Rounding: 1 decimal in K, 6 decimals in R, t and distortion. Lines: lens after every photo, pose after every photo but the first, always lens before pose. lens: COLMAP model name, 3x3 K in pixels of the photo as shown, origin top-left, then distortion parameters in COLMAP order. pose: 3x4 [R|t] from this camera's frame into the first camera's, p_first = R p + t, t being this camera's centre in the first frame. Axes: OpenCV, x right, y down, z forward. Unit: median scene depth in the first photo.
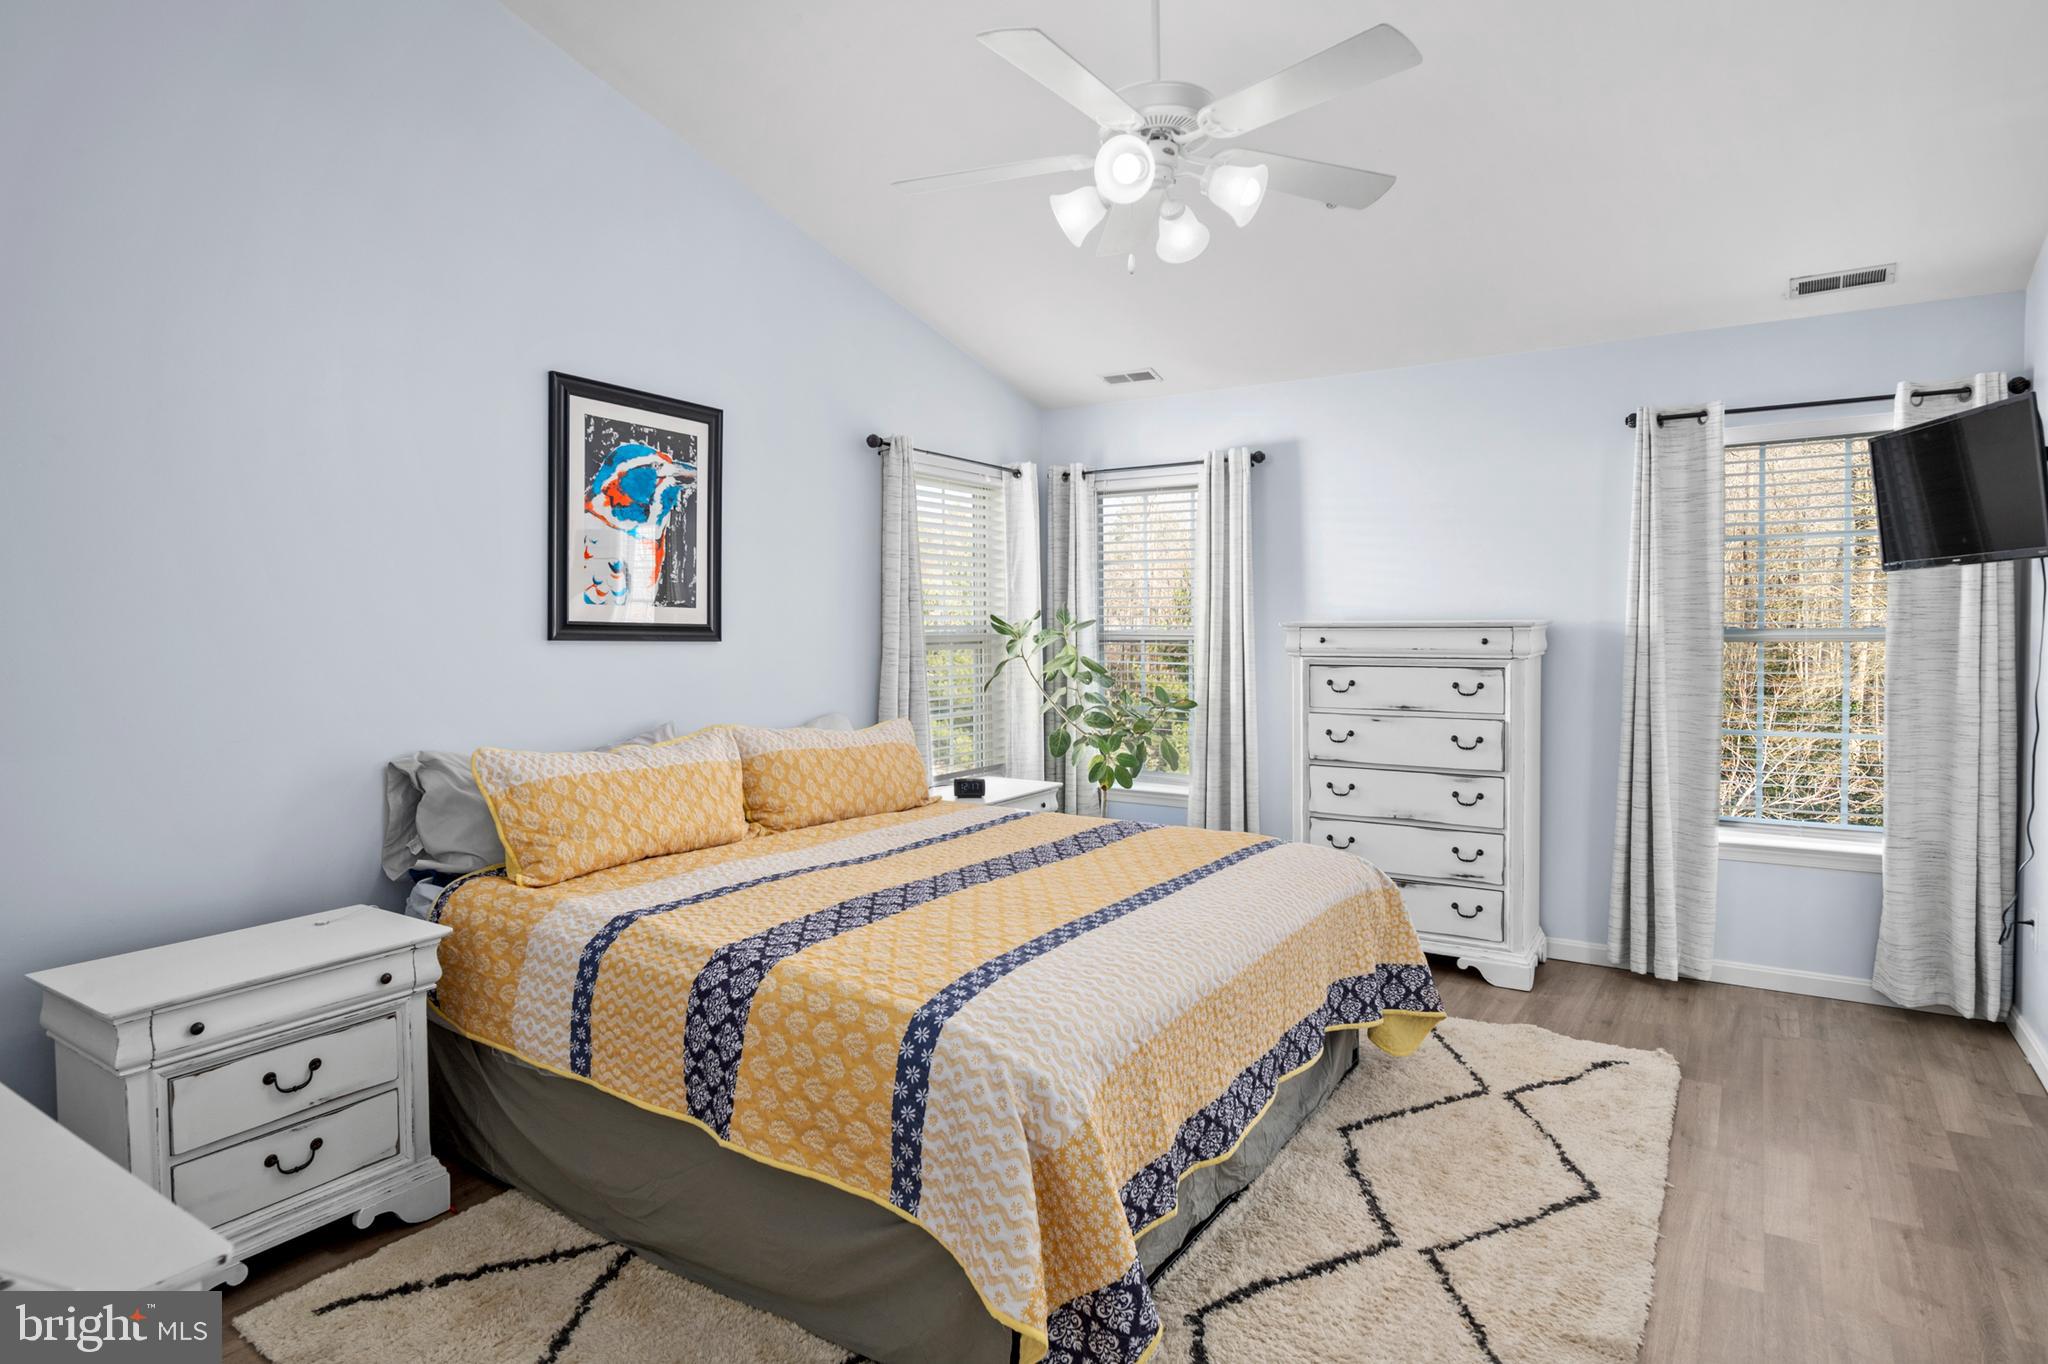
lens RADIAL K [[1120.3, 0, 1027.8], [0, 1120.3, 661.6], [0, 0, 1]] dist [0.000629, -0.001042]
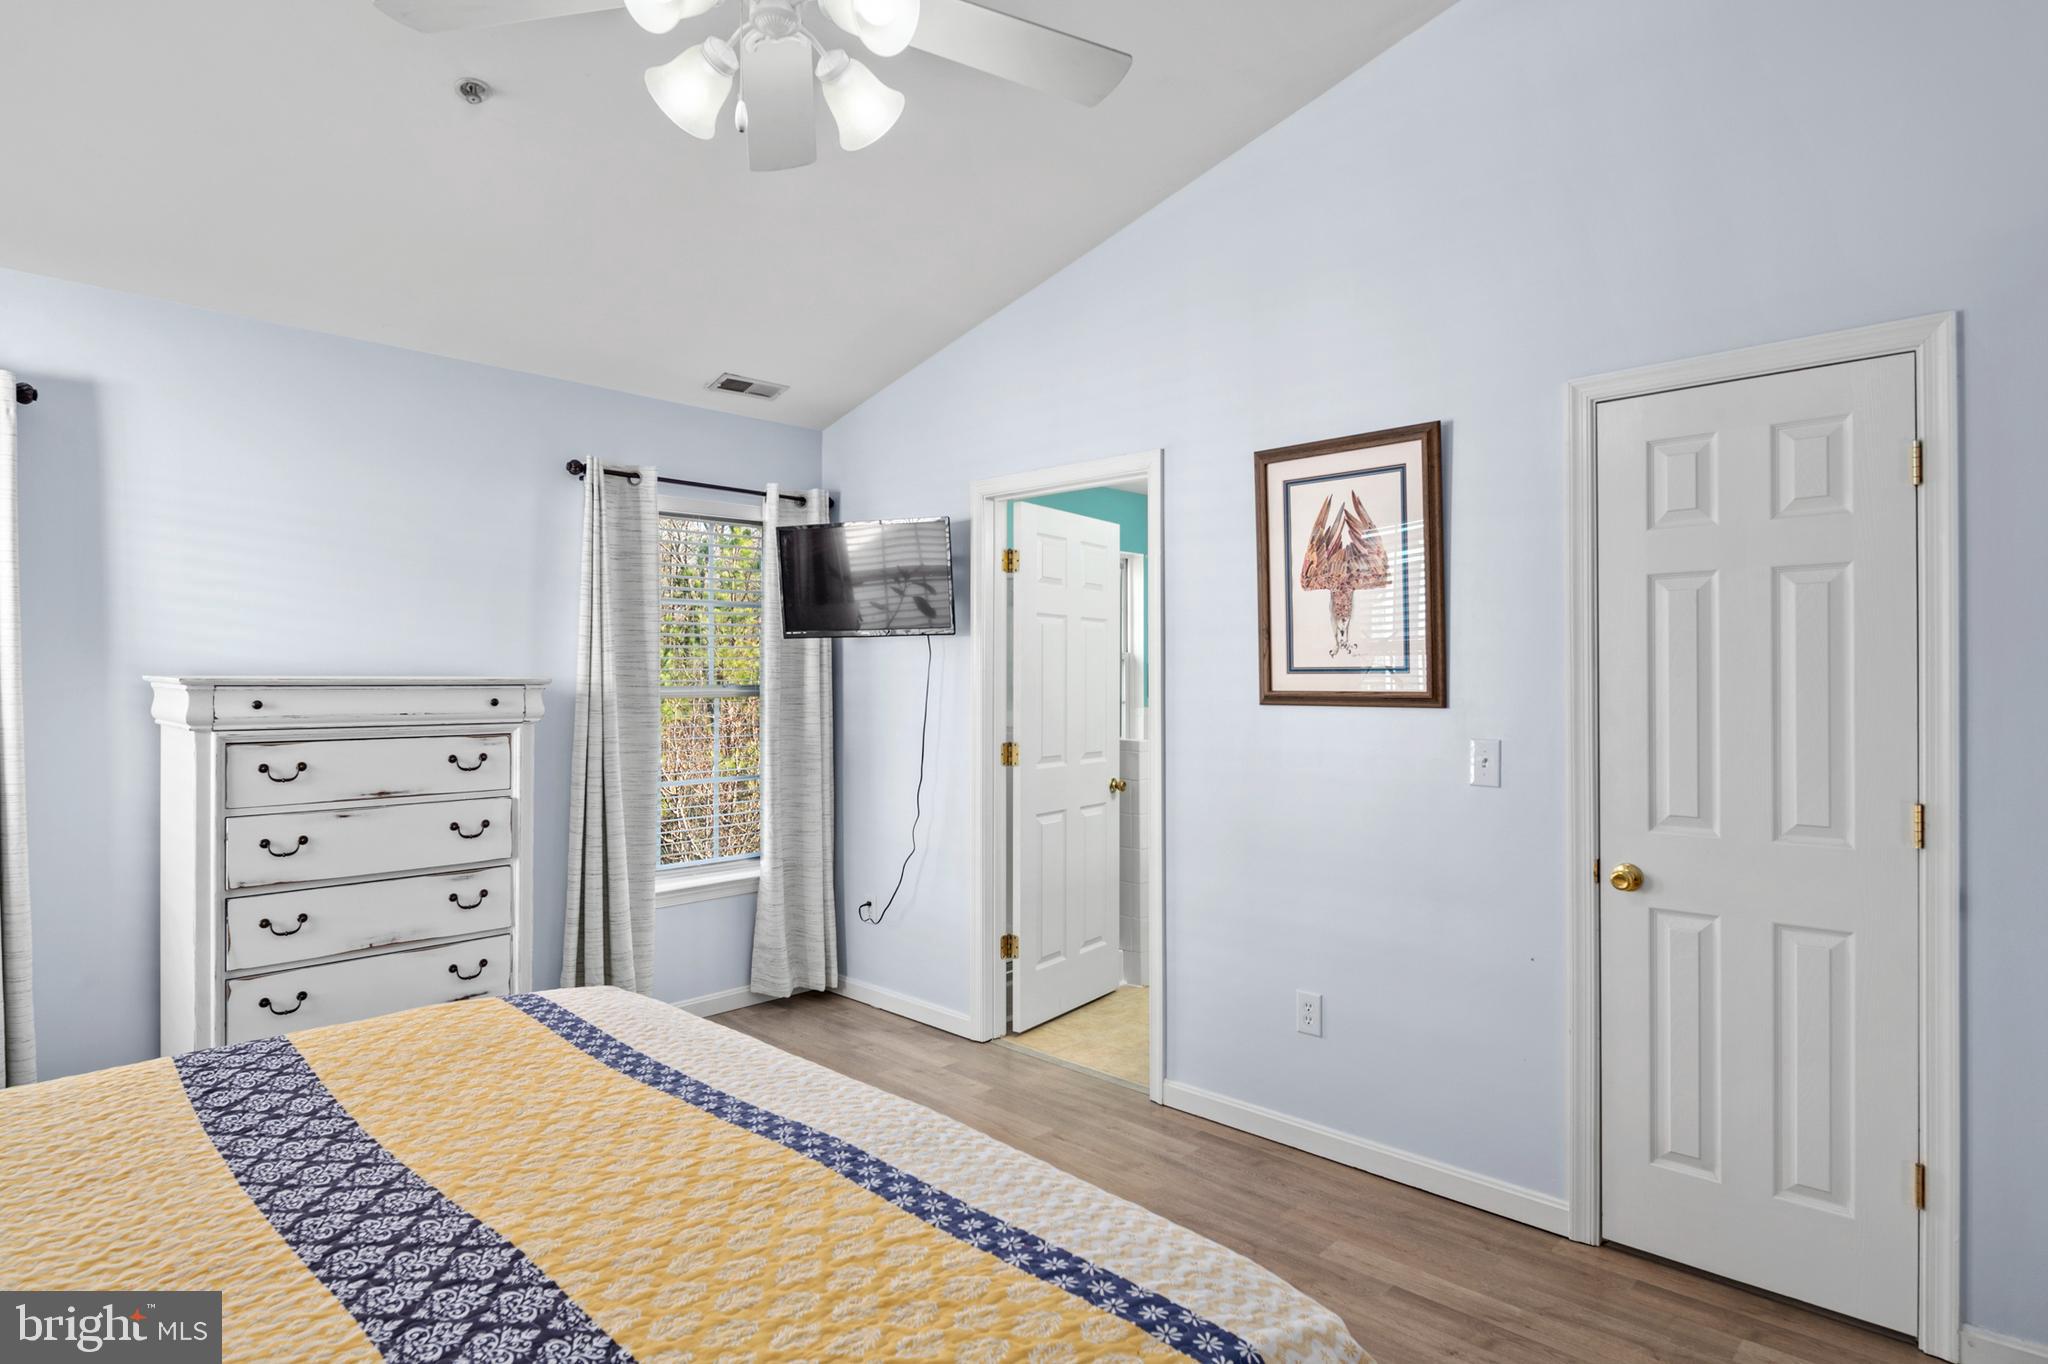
lens RADIAL K [[1105.1, 0, 1024.0], [0, 1105.1, 682.0], [0, 0, 1]] dist [0.004016, 0.000026]
pose [[0.185785, 0.002550, 0.982587, -0.315382], [0.030224, 0.999509, -0.008309, -0.014517], [-0.982126, 0.031241, 0.185616, 0.467870]]
